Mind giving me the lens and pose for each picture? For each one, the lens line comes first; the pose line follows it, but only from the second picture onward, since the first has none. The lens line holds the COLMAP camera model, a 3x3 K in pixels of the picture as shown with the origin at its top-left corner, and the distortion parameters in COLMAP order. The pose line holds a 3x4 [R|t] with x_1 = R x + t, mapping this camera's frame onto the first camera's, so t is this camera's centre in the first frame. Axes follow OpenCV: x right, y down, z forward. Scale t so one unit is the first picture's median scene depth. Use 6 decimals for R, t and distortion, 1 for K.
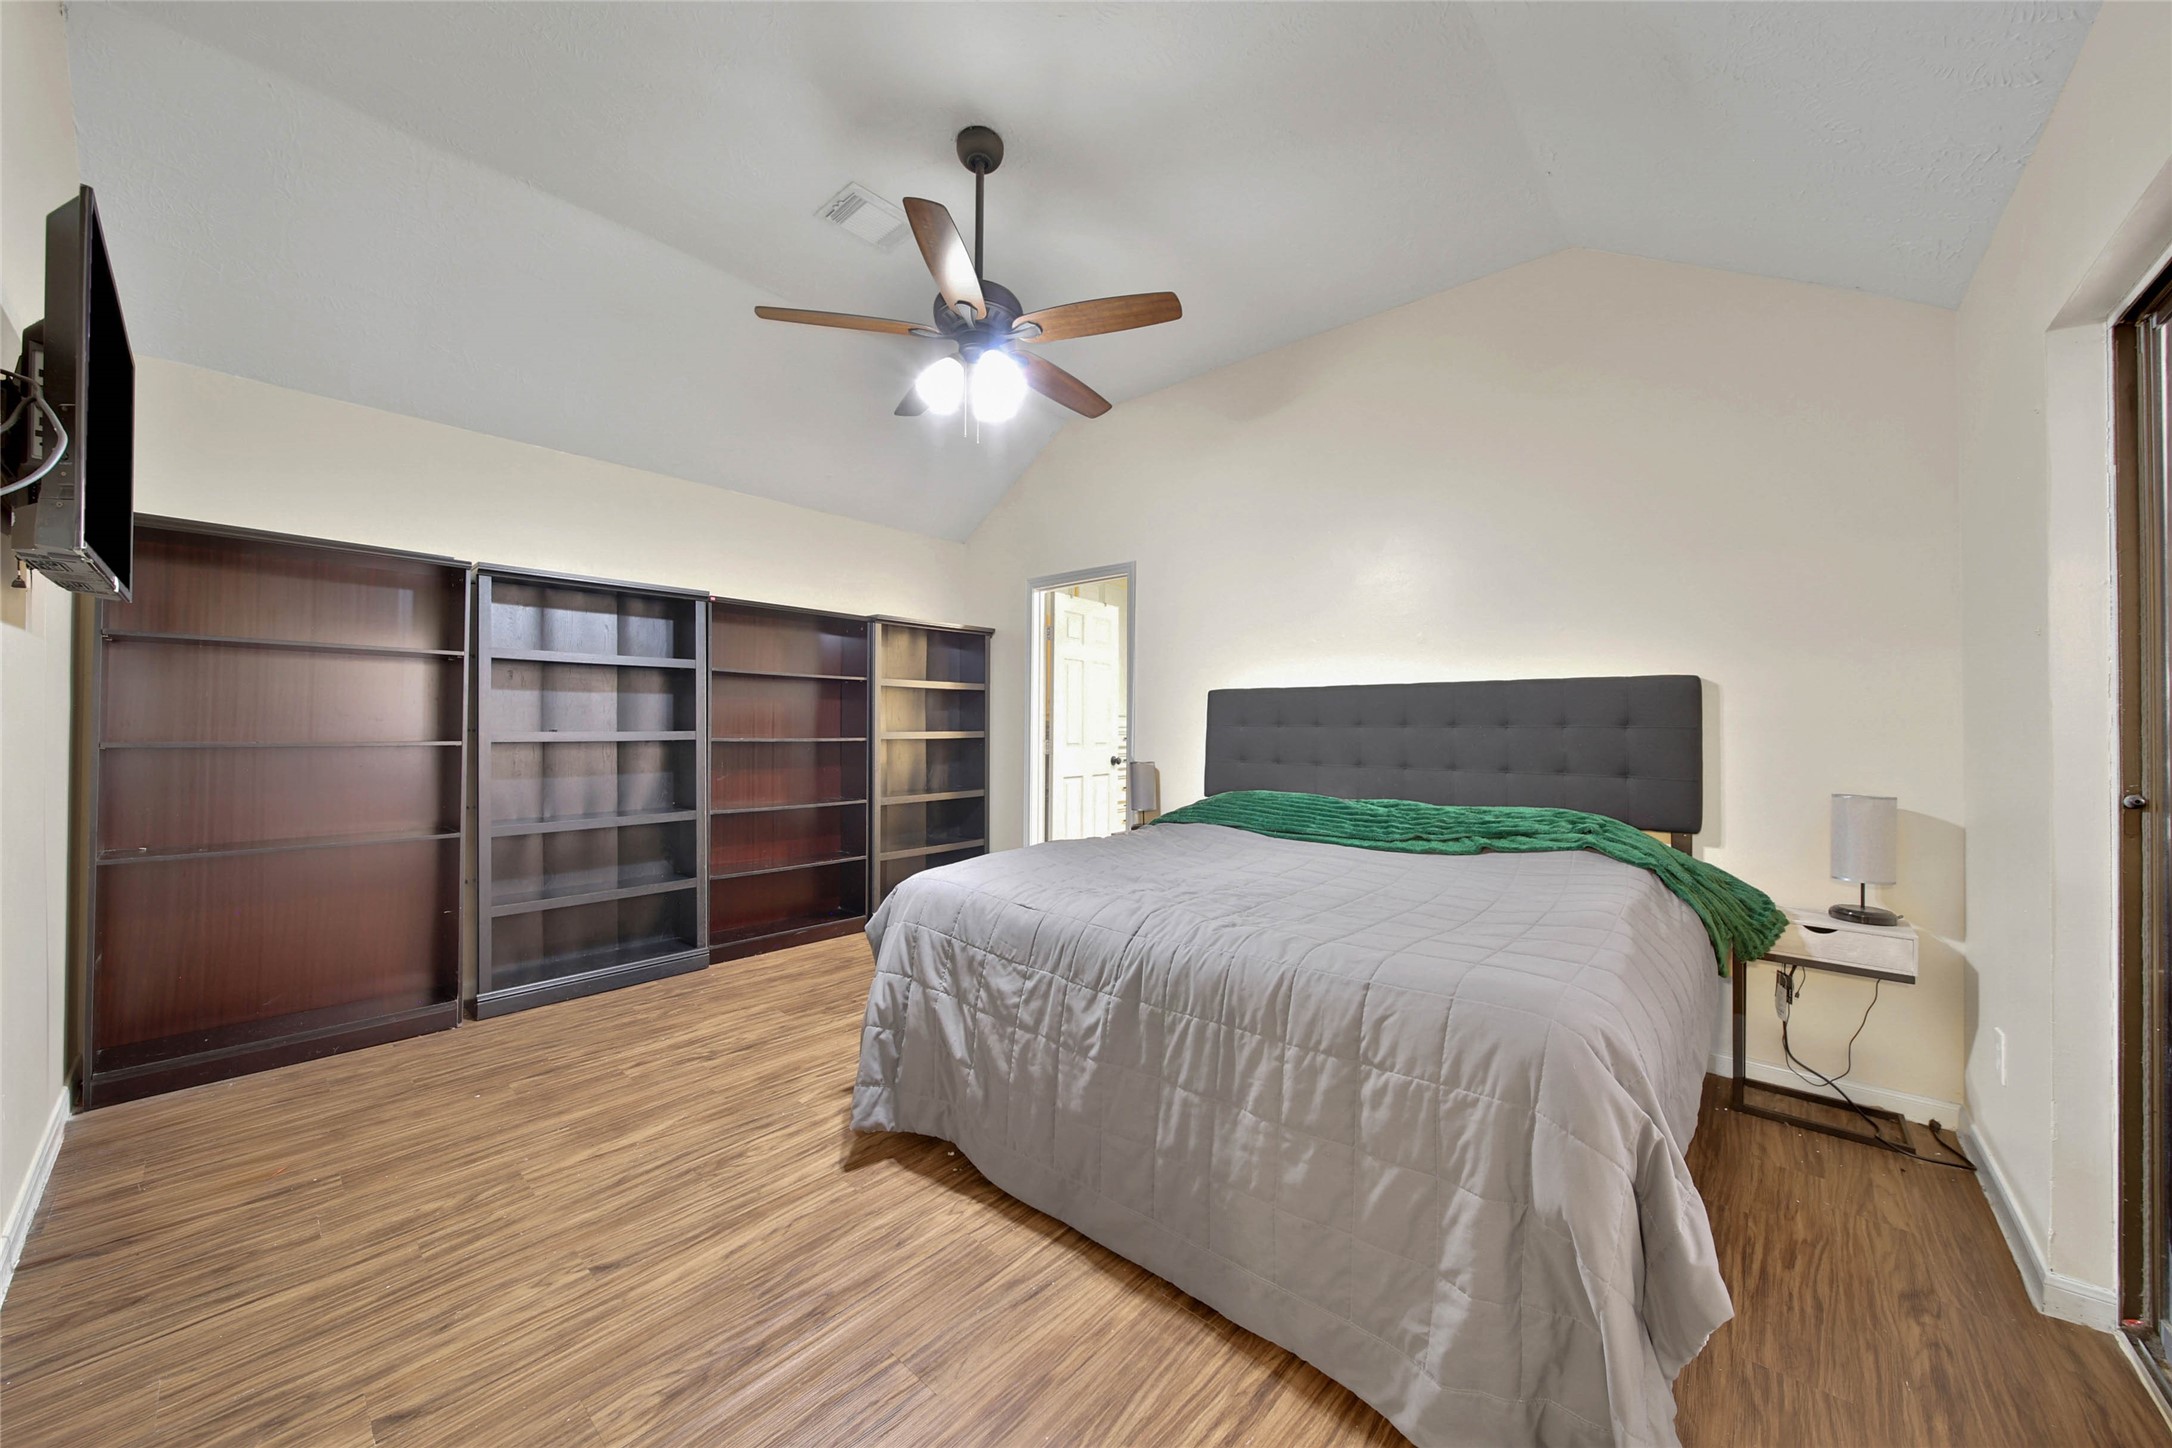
lens RADIAL K [[774.3, 0, 1089.4], [0, 774.3, 717.7], [0, 0, 1]] dist [-0.003027, -0.000033]
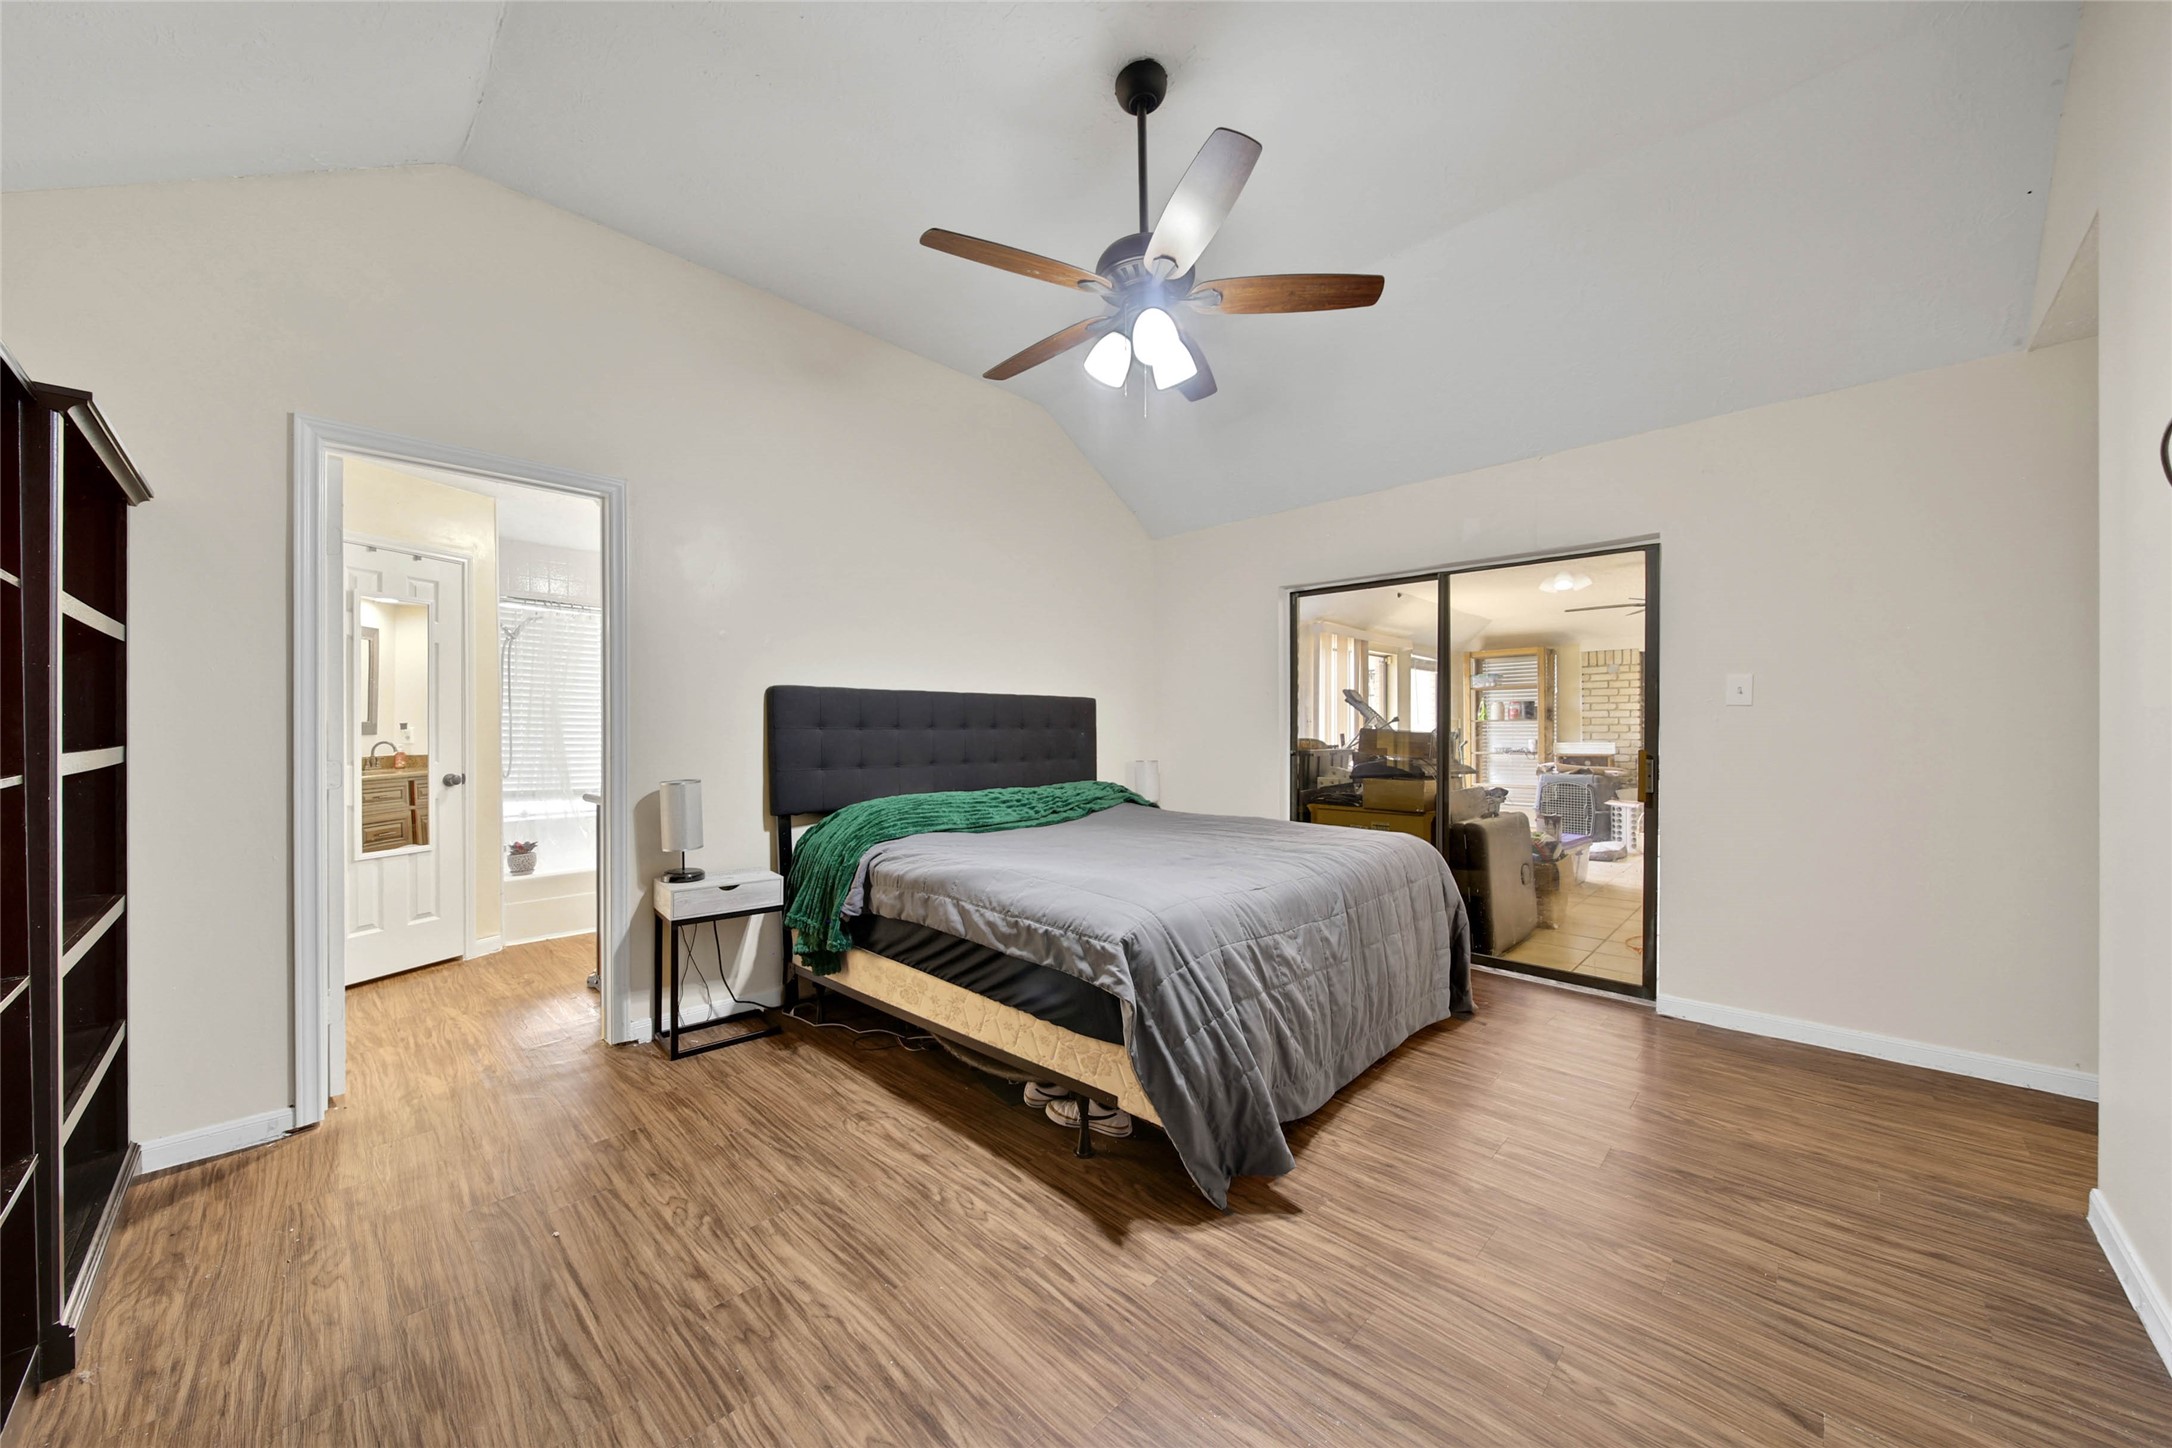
lens RADIAL K [[774.3, 0, 1088.8], [0, 774.3, 726.9], [0, 0, 1]] dist [-0.003027, -0.000033]
pose [[0.048084, -0.007674, 0.998814, -1.206797], [-0.004854, 0.999957, 0.007917, -0.001873], [-0.998831, -0.005229, 0.048045, 1.170111]]
